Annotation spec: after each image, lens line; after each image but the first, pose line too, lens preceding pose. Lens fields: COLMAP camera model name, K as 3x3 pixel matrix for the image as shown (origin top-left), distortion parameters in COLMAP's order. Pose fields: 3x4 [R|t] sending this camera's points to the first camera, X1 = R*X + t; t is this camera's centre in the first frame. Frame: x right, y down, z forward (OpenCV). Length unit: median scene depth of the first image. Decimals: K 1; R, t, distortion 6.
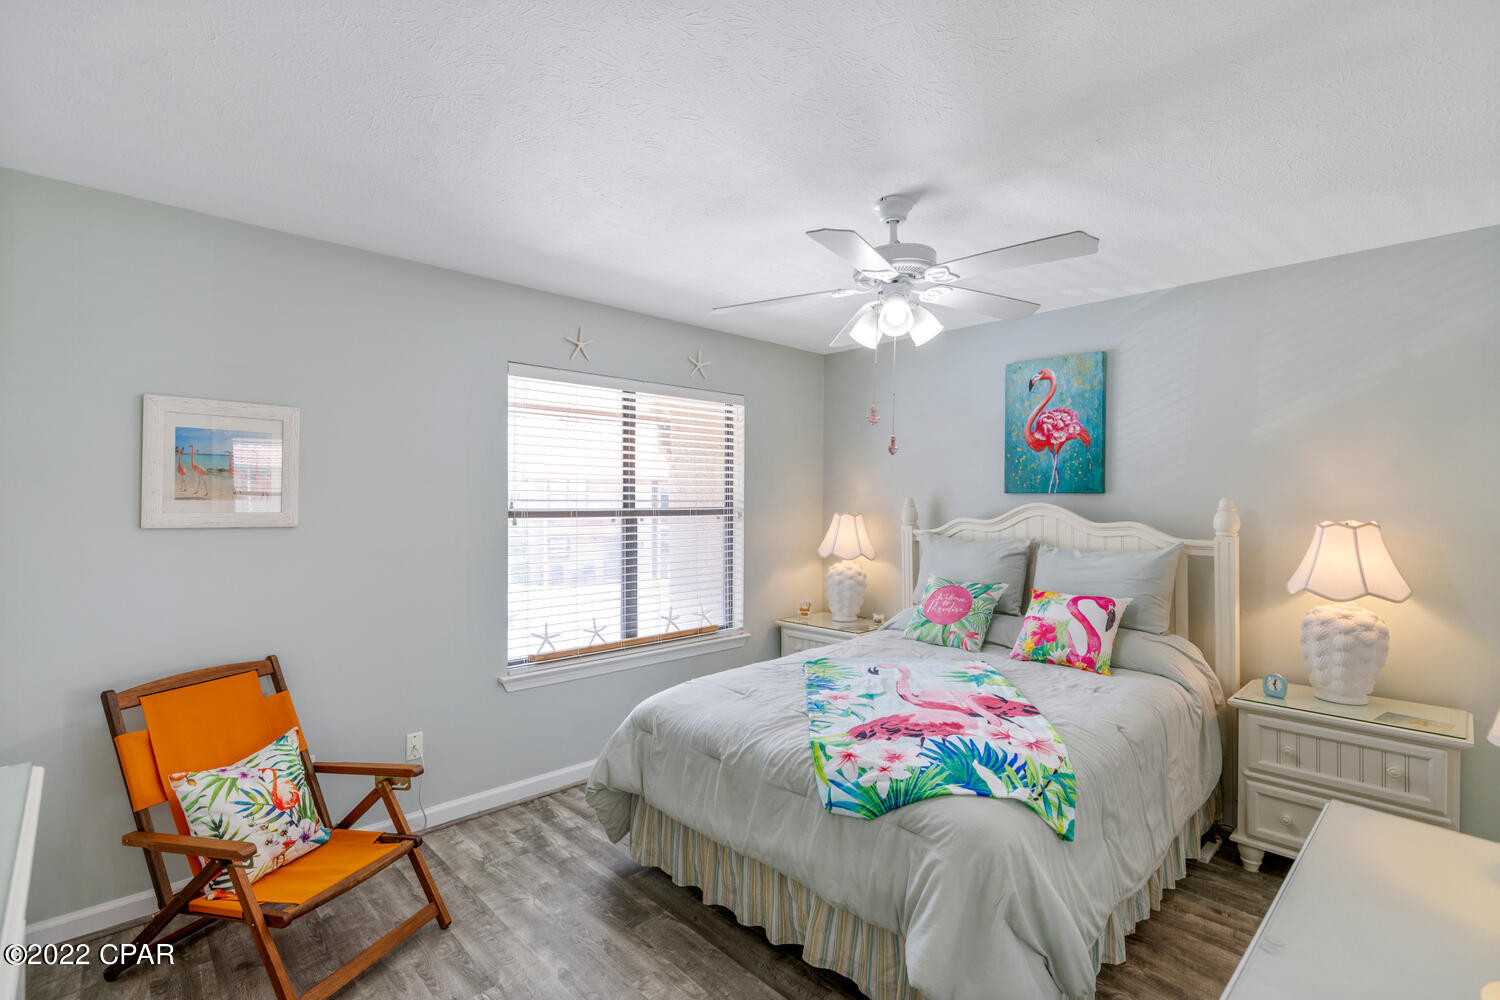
lens RADIAL K [[702.1, 0, 747.4], [0, 702.1, 497.1], [0, 0, 1]] dist [-0.001590, -0.000099]
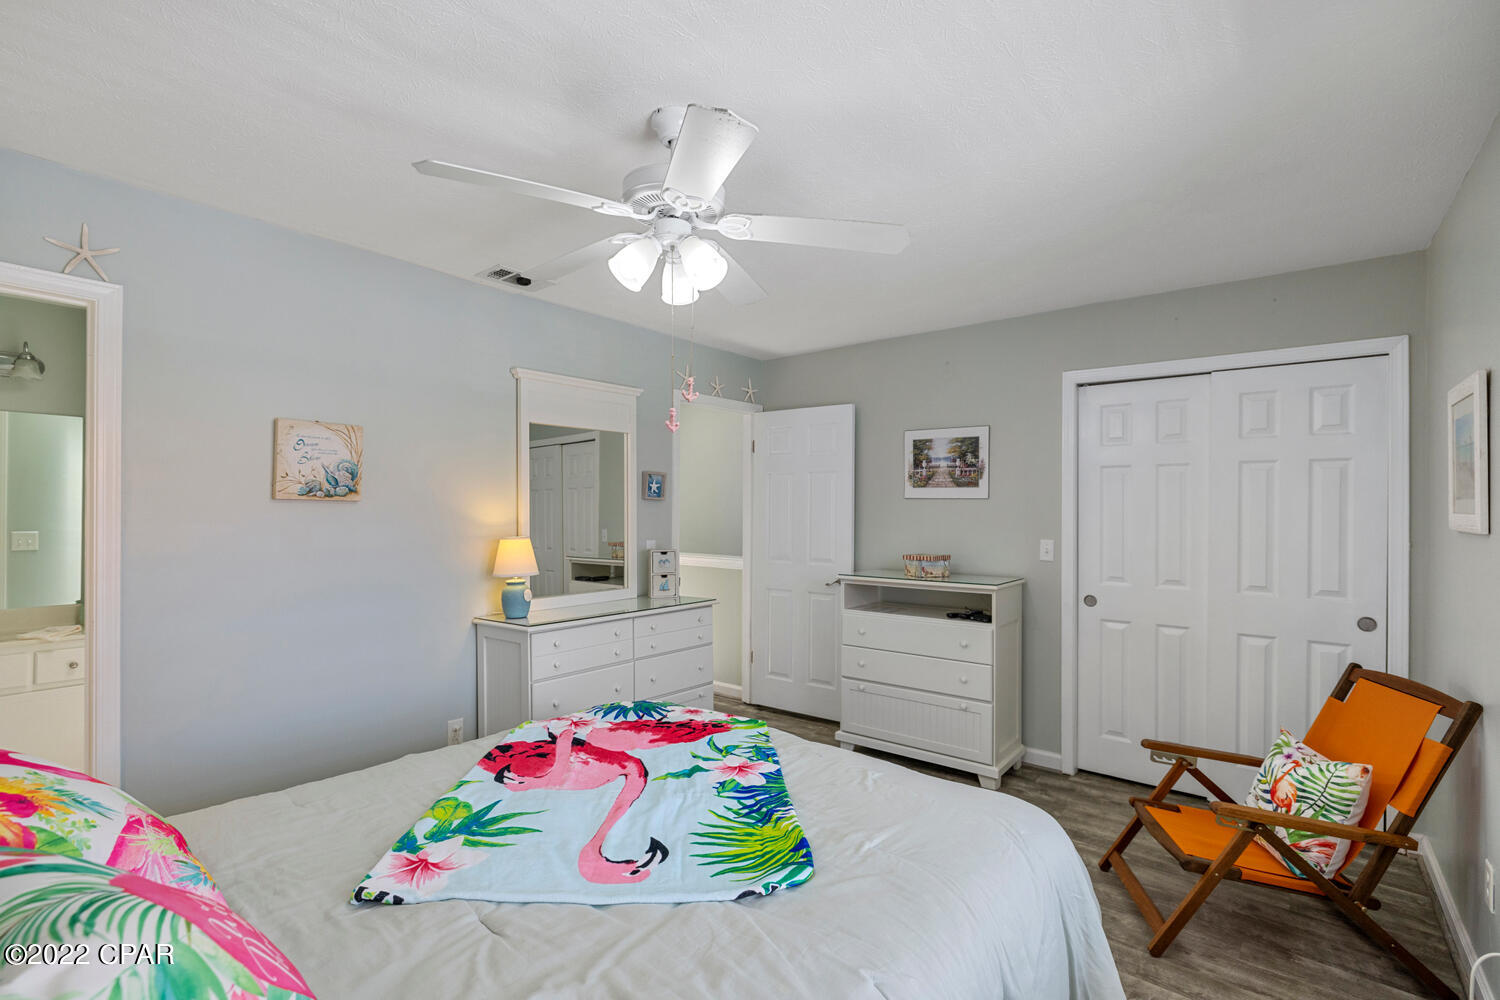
lens RADIAL K [[702.1, 0, 751.2], [0, 702.1, 501.1], [0, 0, 1]] dist [-0.001590, -0.000099]
pose [[-0.992245, -0.012947, -0.123623, 0.225017], [-0.012890, 0.999916, -0.001261, 0.016490], [0.123629, 0.000343, -0.992328, 1.859797]]
